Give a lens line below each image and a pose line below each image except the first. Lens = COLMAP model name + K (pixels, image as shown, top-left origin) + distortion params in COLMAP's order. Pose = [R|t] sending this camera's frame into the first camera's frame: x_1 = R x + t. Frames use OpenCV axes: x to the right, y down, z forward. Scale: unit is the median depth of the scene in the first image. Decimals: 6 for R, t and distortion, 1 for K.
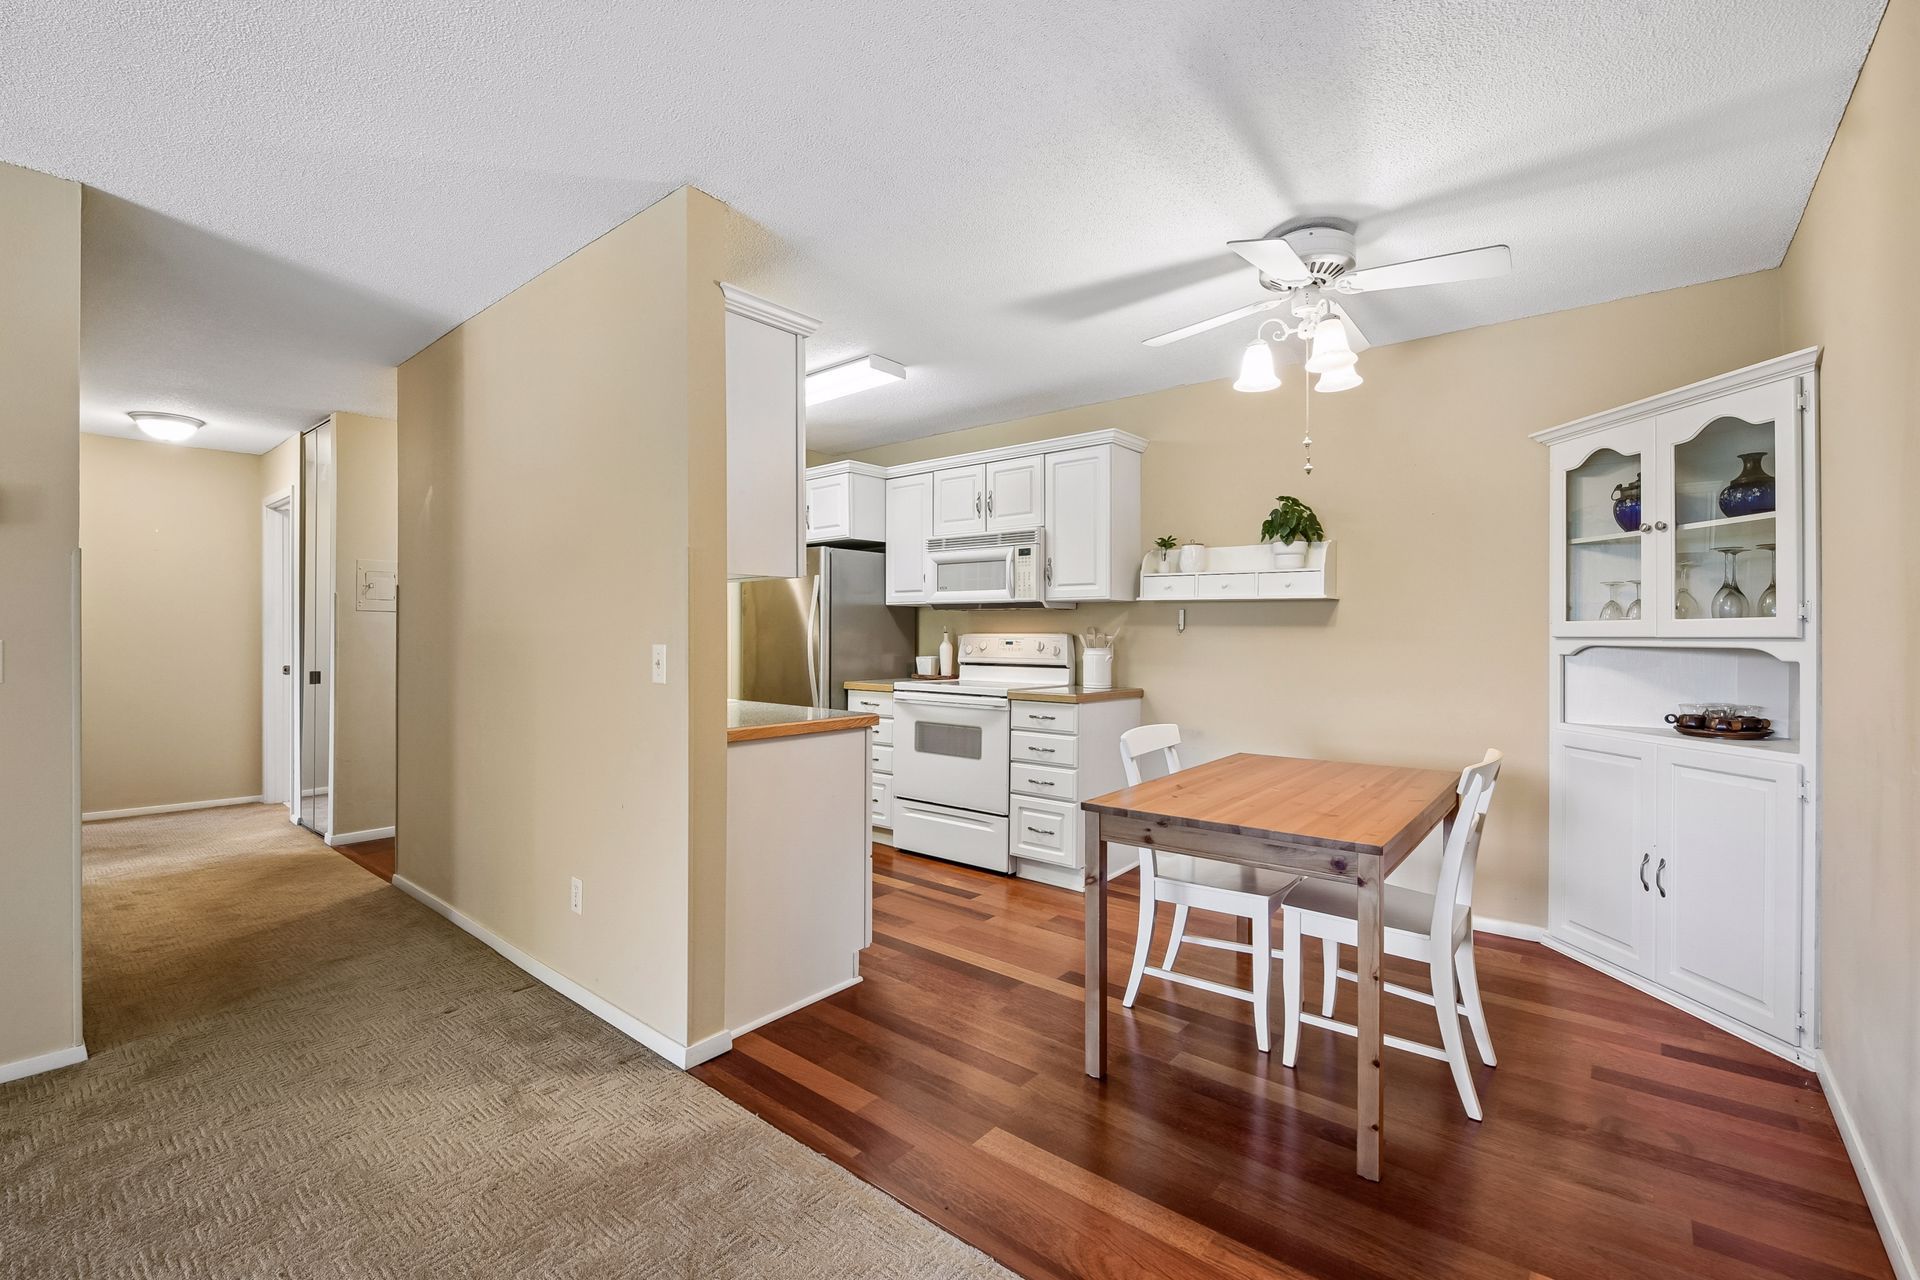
lens RADIAL K [[820.9, 0, 966.7], [0, 820.9, 632.1], [0, 0, 1]] dist [-0.007583, -0.000697]
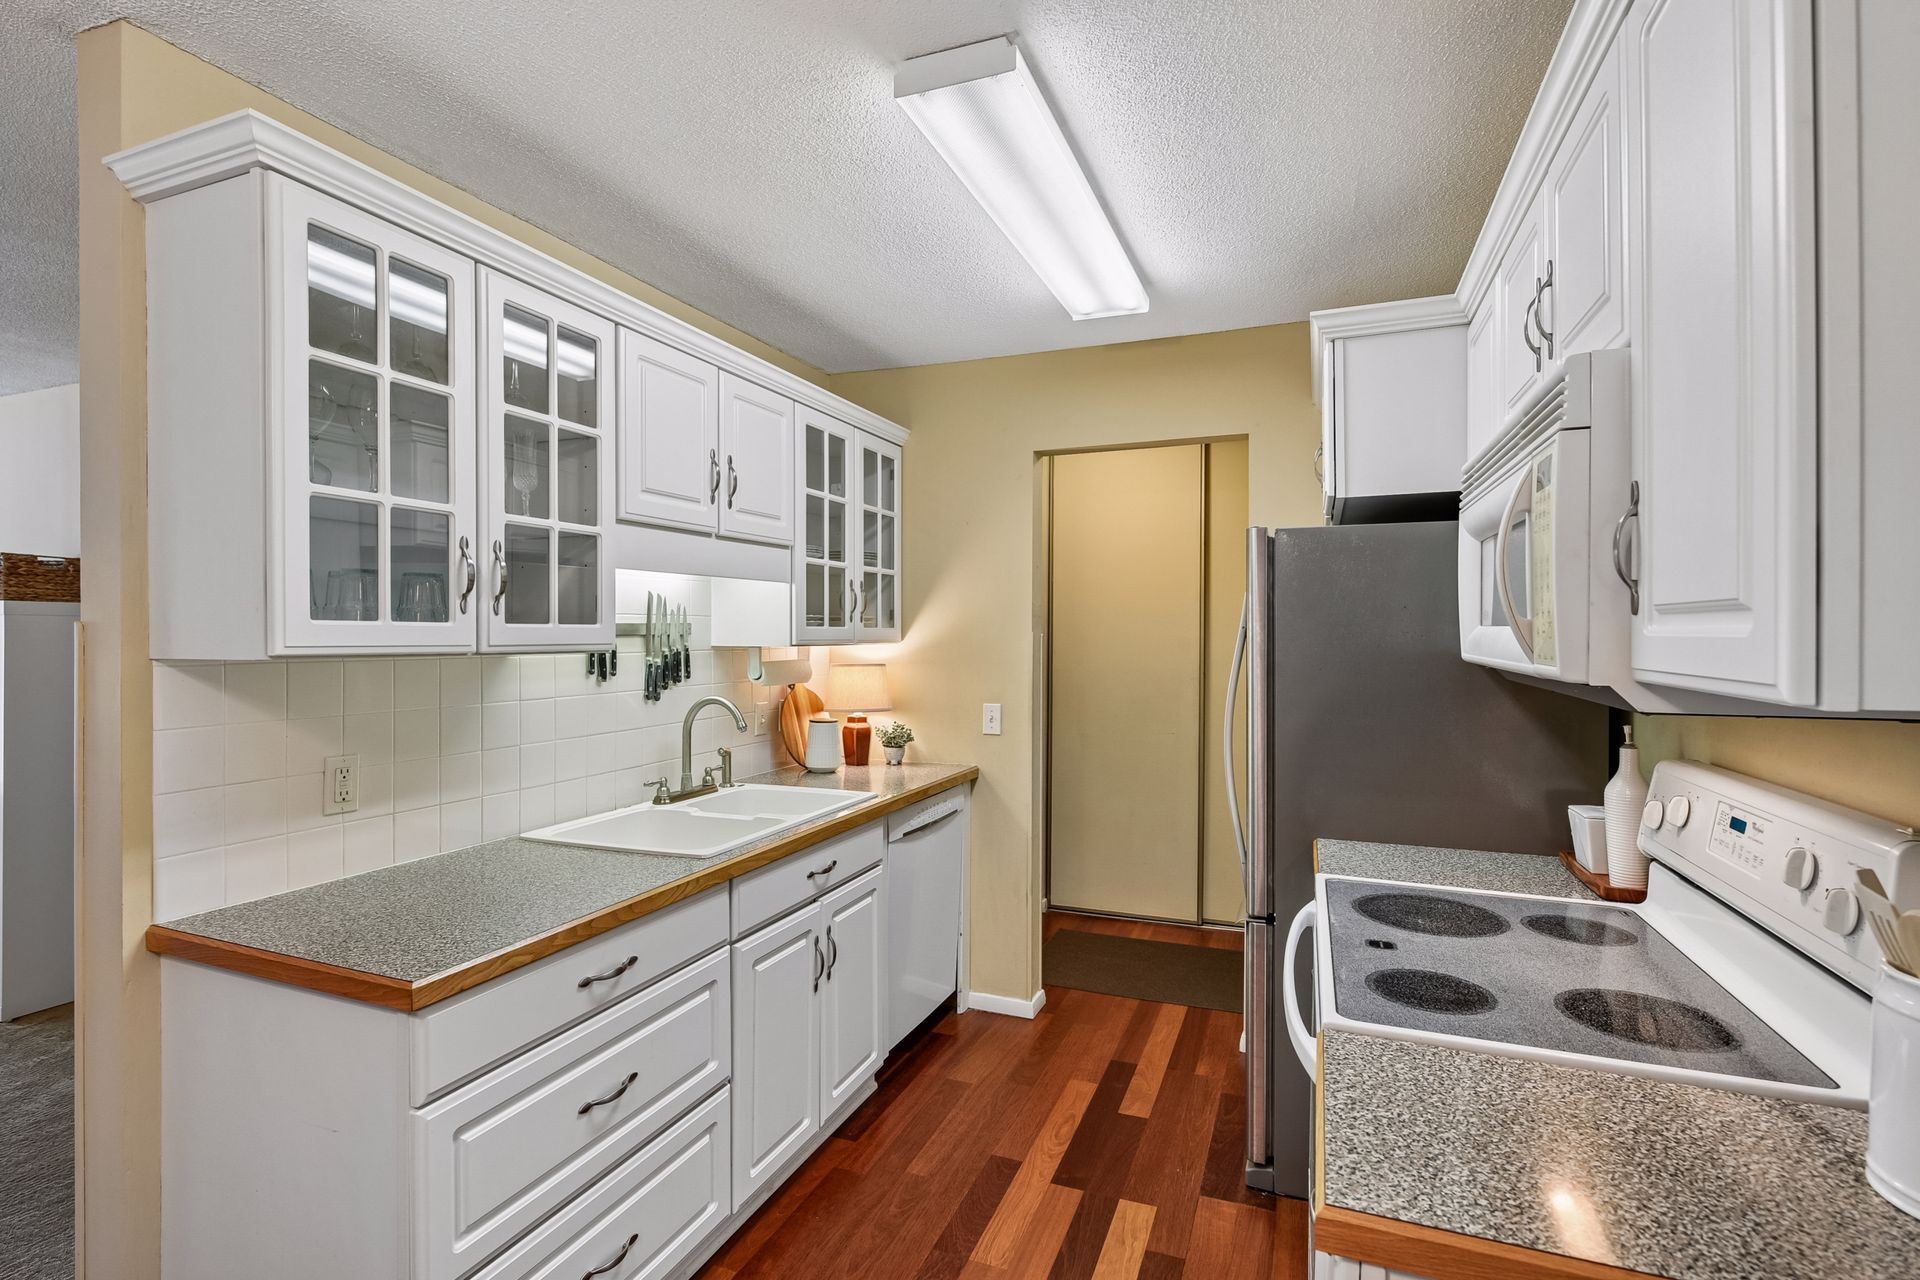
lens RADIAL K [[921.9, 0, 953.1], [0, 921.9, 640.1], [0, 0, 1]] dist [-0.004611, -0.000046]
pose [[0.307148, 0.008361, -0.951625, 0.293958], [-0.002172, 0.999965, 0.008085, -0.054273], [0.951659, -0.000417, 0.307155, 0.801466]]
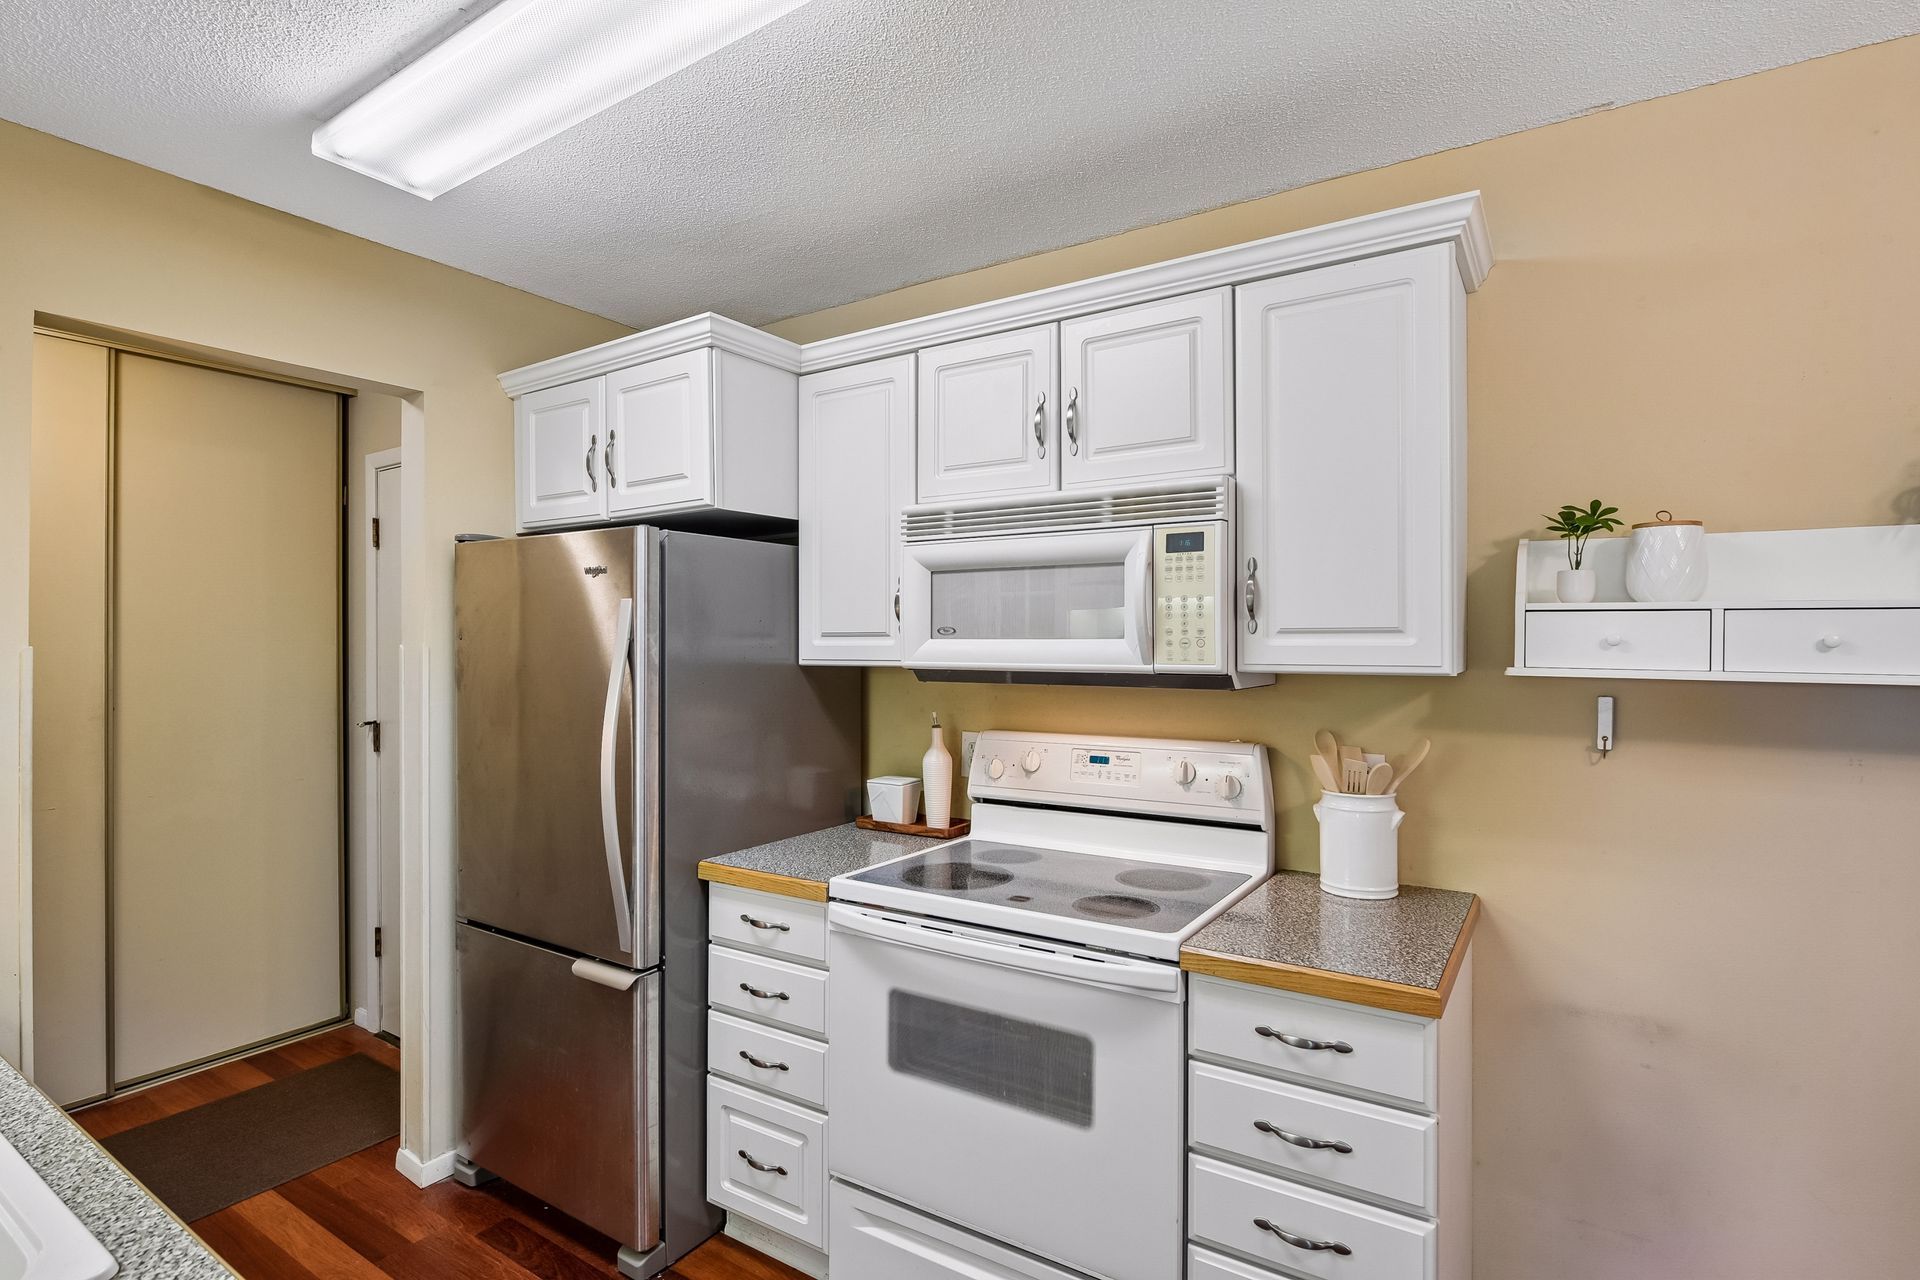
lens RADIAL K [[940.2, 0, 969.5], [0, 940.2, 637.7], [0, 0, 1]] dist [-0.009381, -0.001442]
pose [[0.993535, -0.003203, 0.113480, -0.081743], [0.004055, 0.999965, -0.007274, -0.054514], [-0.113453, 0.007687, 0.993514, 0.621438]]
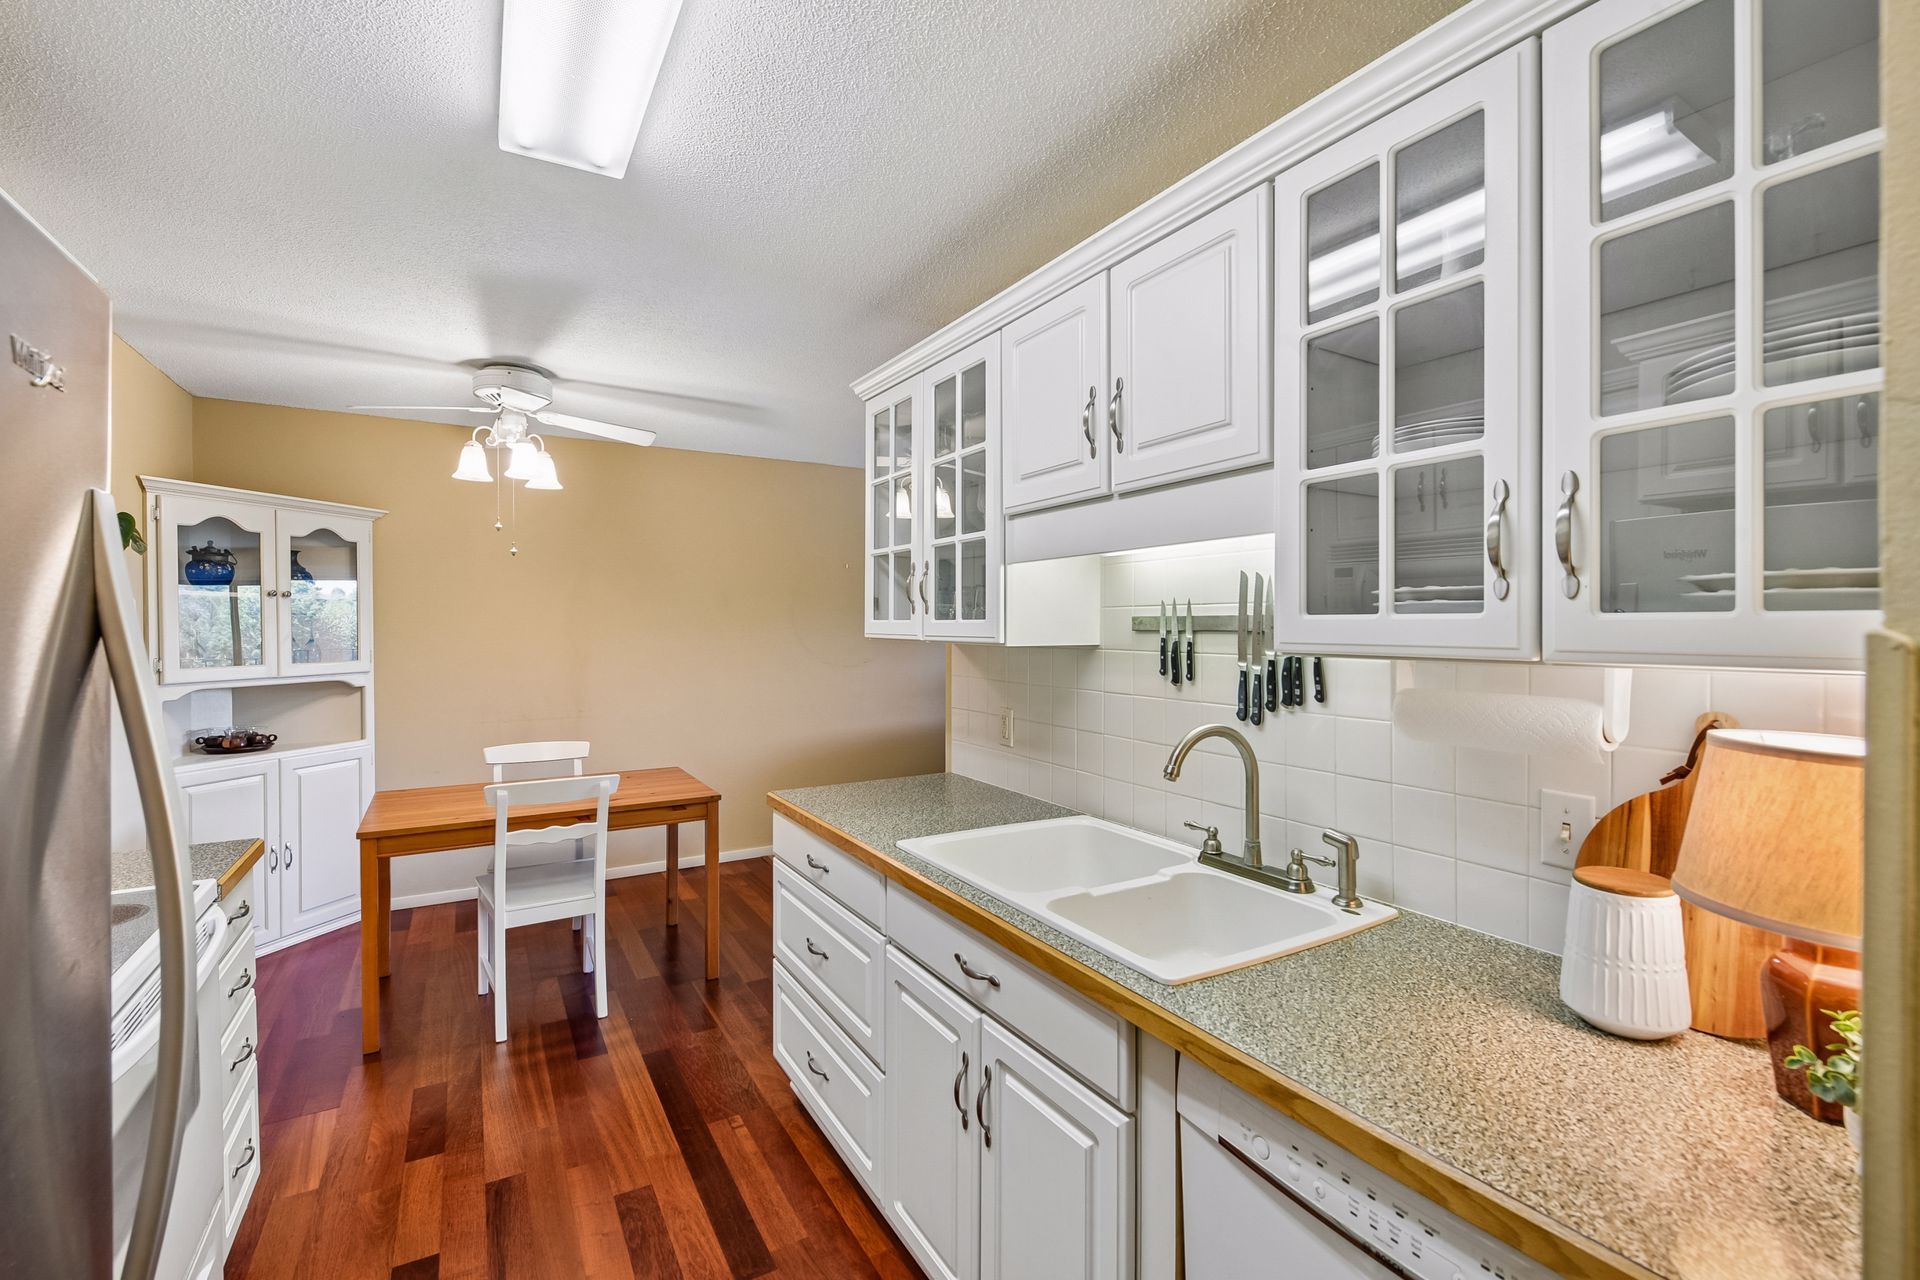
lens RADIAL K [[820.9, 0, 966.7], [0, 820.9, 632.1], [0, 0, 1]] dist [-0.007583, -0.000697]
pose [[-0.945216, -0.005593, 0.326398, -0.436549], [-0.003628, 0.999971, 0.006628, -0.054035], [-0.326426, 0.005081, -0.945209, 1.266123]]
